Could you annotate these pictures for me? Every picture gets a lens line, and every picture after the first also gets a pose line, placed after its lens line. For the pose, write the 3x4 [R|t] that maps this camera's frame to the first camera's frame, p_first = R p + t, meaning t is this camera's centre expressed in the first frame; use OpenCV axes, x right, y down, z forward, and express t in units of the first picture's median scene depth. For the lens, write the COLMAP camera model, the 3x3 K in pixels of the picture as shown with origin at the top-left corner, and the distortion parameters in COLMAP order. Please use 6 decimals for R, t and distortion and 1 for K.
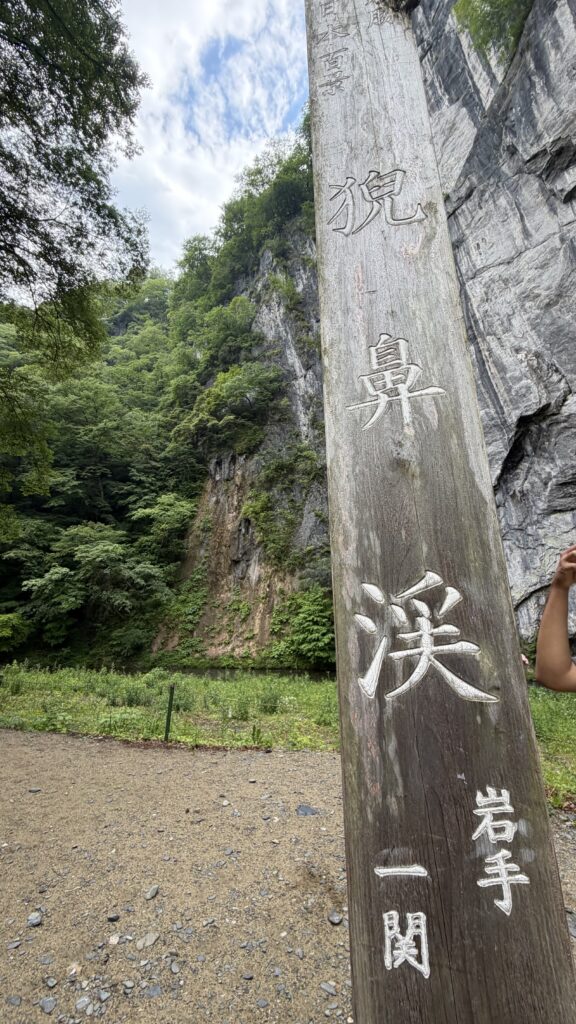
lens RADIAL K [[404.6, 0, 290.2], [0, 404.6, 510.3], [0, 0, 1]] dist [0.000263, -0.000342]
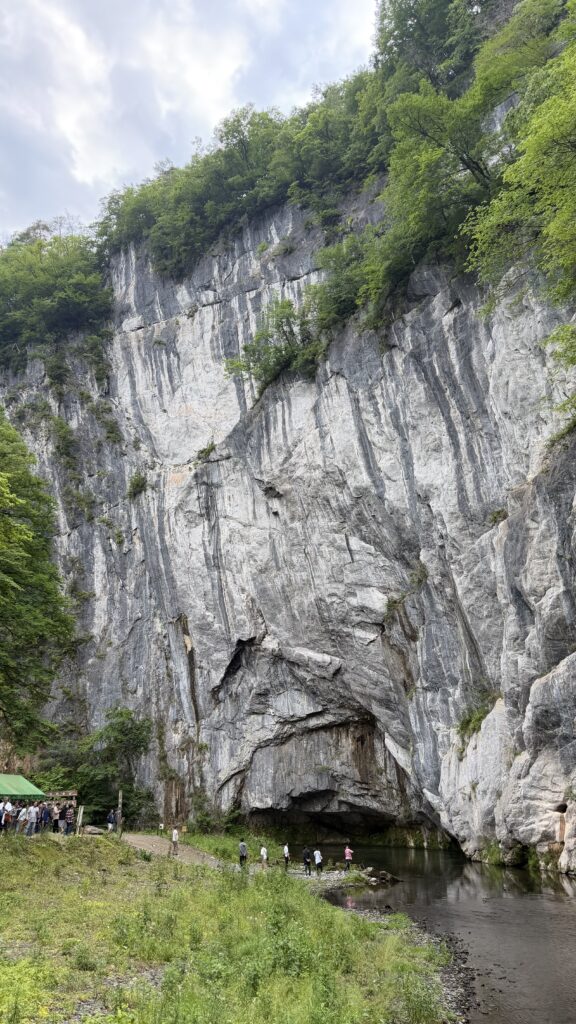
lens RADIAL K [[723.7, 0, 285.5], [0, 723.7, 509.0], [0, 0, 1]] dist [0.116698, -0.077745]
pose [[0.905067, 0.147609, 0.398829, -0.241065], [-0.109467, 0.987091, -0.116914, -0.291157], [-0.410938, 0.062157, 0.909542, -0.965099]]
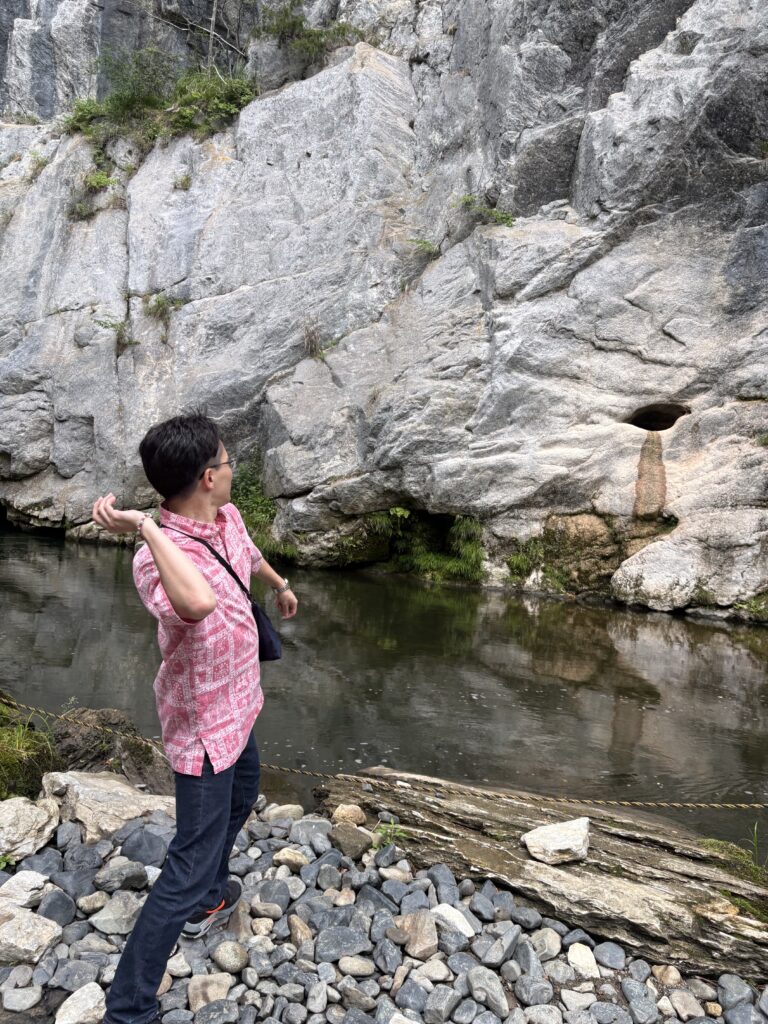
lens RADIAL K [[783.0, 0, 386.2], [0, 783.0, 506.4], [0, 0, 1]] dist [0.060906, -0.072453]
pose [[0.044411, -0.006853, 0.998990, 0.194353], [-0.380727, 0.924395, 0.023267, -0.003710], [-0.923621, -0.381375, 0.038444, -0.168382]]
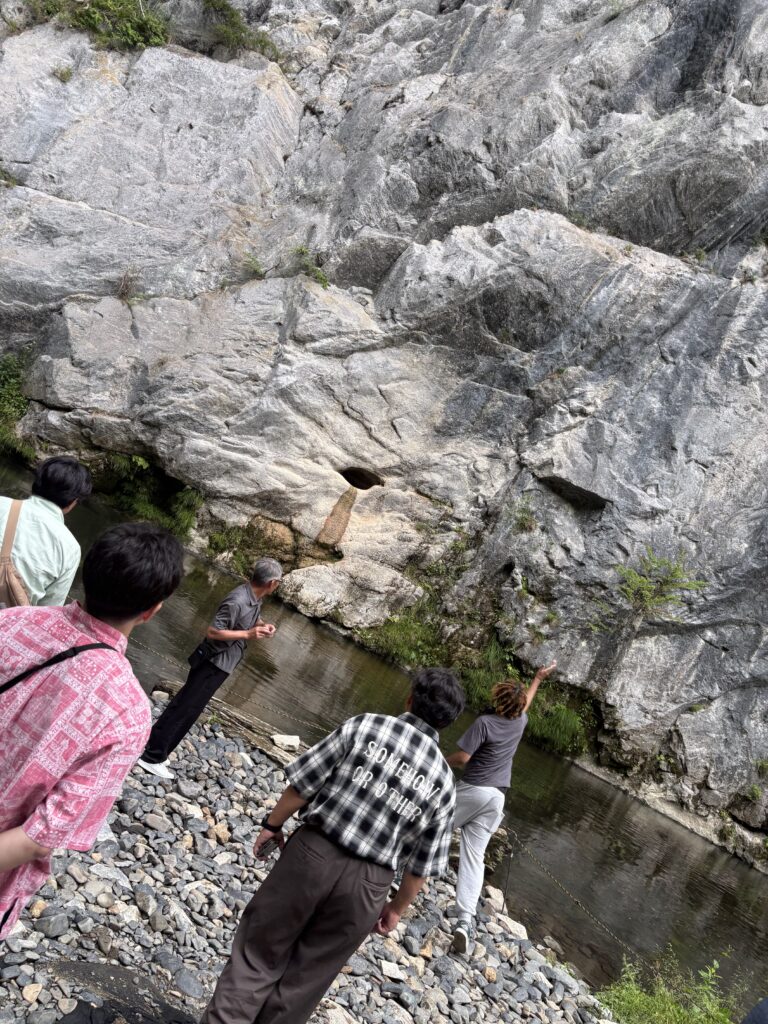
lens RADIAL K [[783.0, 0, 379.2], [0, 783.0, 521.1], [0, 0, 1]] dist [0.060906, -0.072453]
pose [[-0.341731, -0.152700, 0.927309, 0.129690], [-0.704504, 0.694682, -0.145230, -0.002032], [-0.622008, -0.702922, -0.344972, -0.124726]]
